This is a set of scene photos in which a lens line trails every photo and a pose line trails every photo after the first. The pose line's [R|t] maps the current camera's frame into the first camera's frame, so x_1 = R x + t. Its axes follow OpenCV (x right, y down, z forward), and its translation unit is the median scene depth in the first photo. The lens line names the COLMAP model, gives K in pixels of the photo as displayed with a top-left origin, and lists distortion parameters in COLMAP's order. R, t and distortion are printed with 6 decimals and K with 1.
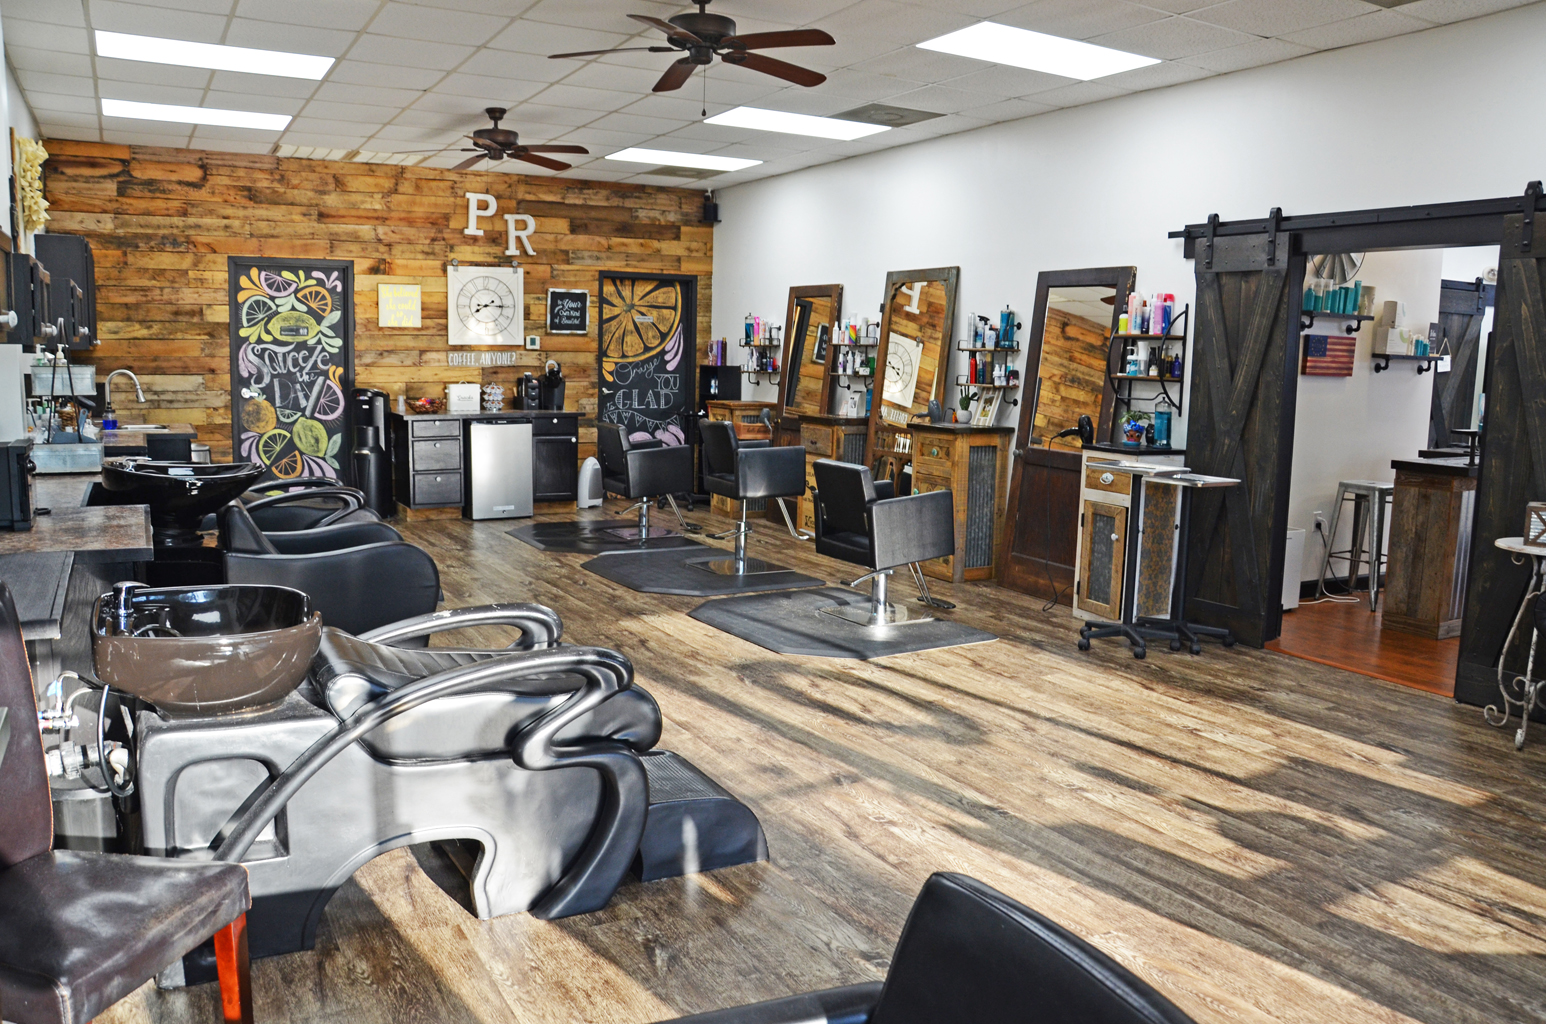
lens RADIAL K [[1209.5, 0, 773.0], [0, 1209.5, 512.0], [0, 0, 1]] dist [-0.152529, 0.127049]
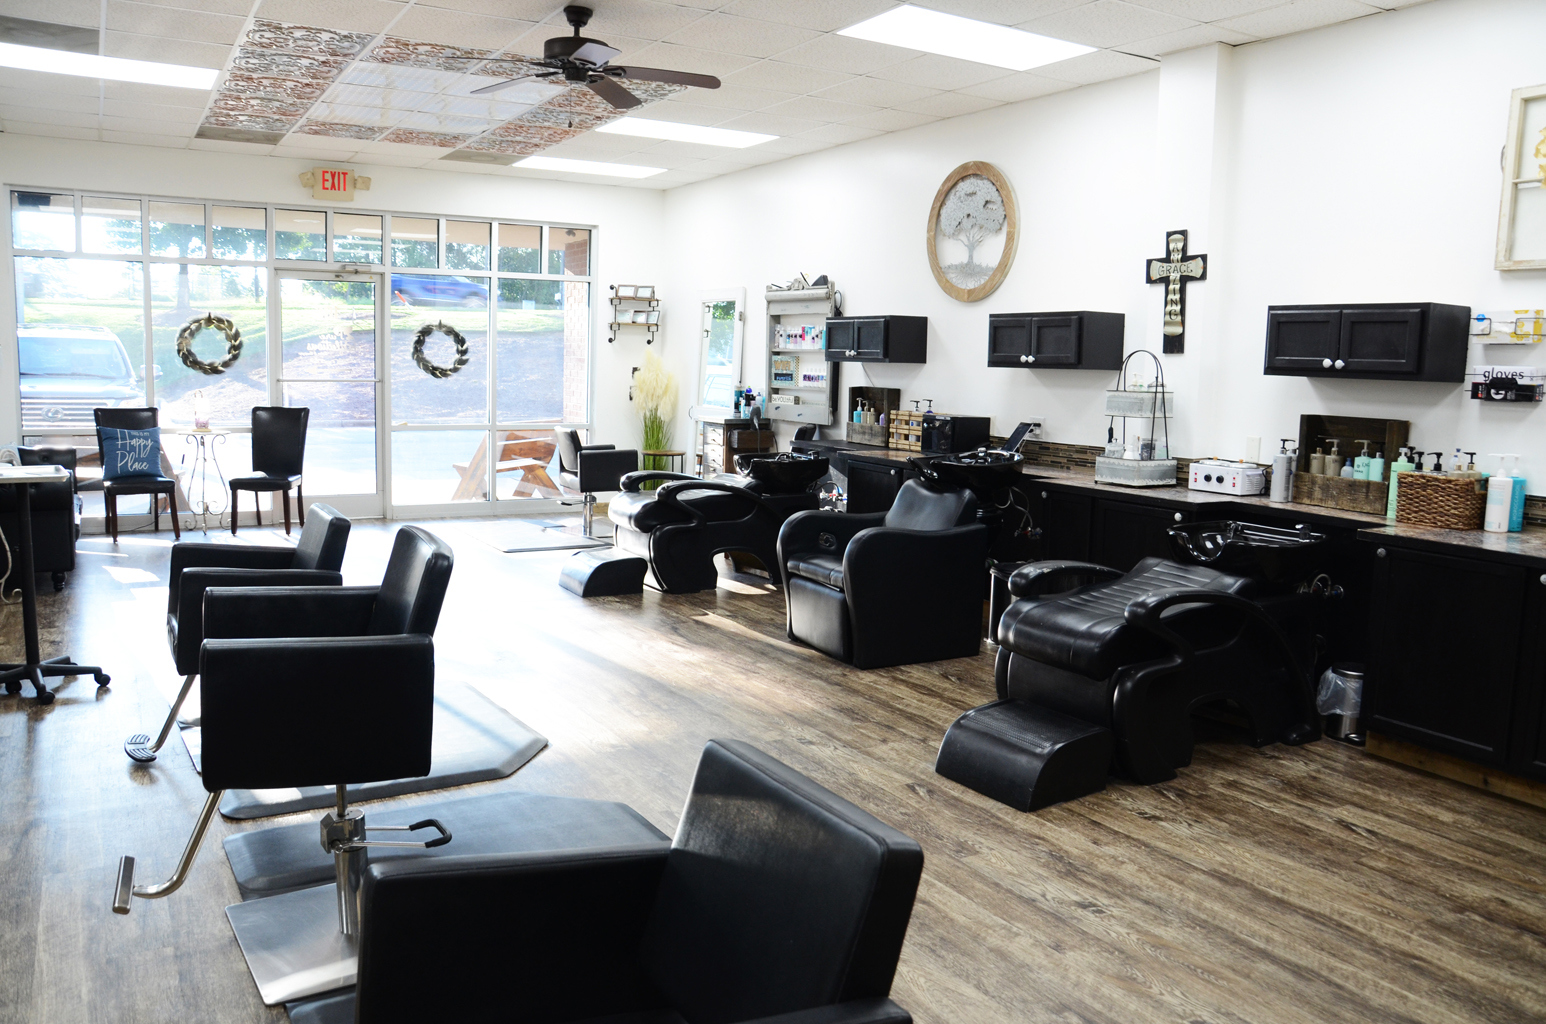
lens RADIAL K [[1209.5, 0, 773.0], [0, 1209.5, 512.0], [0, 0, 1]] dist [-0.152529, 0.127049]
pose [[-0.998588, -0.044225, -0.029425, -0.113587], [-0.050343, 0.964678, 0.258578, -0.147547], [0.016950, 0.259695, -0.965542, 1.078216]]
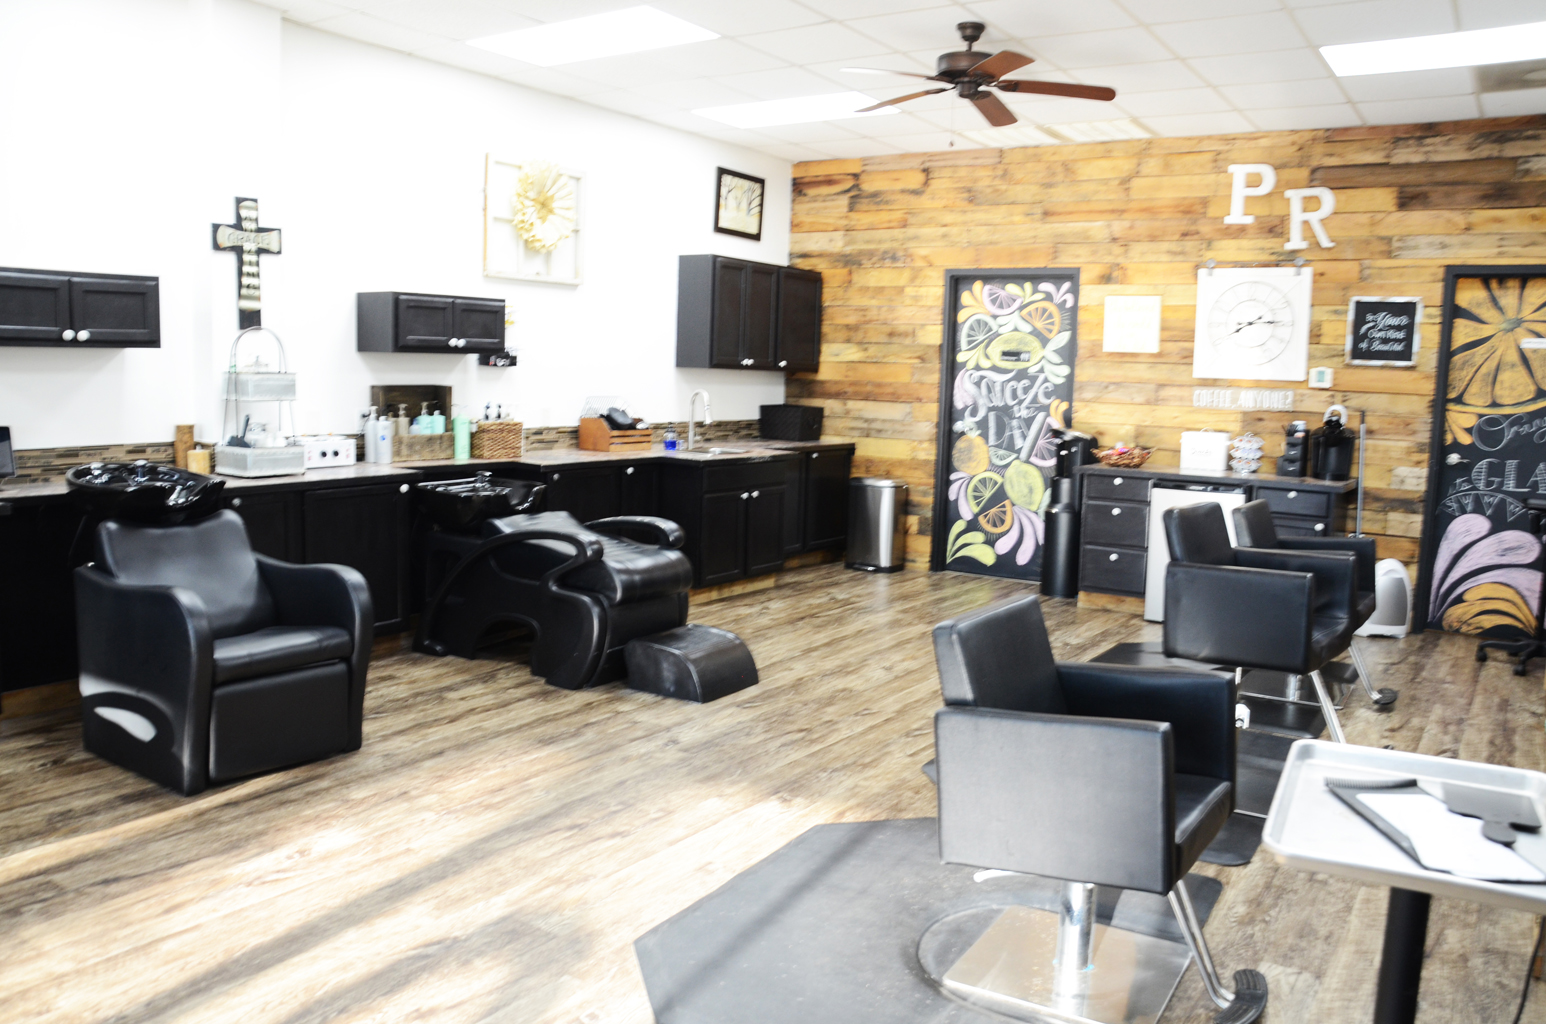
lens RADIAL K [[1209.5, 0, 773.0], [0, 1209.5, 512.0], [0, 0, 1]] dist [-0.152529, 0.127049]
pose [[0.453467, 0.099896, -0.885657, 0.270496], [-0.140217, 0.989321, 0.039796, -0.054029], [0.880174, 0.106138, 0.462631, 0.467482]]
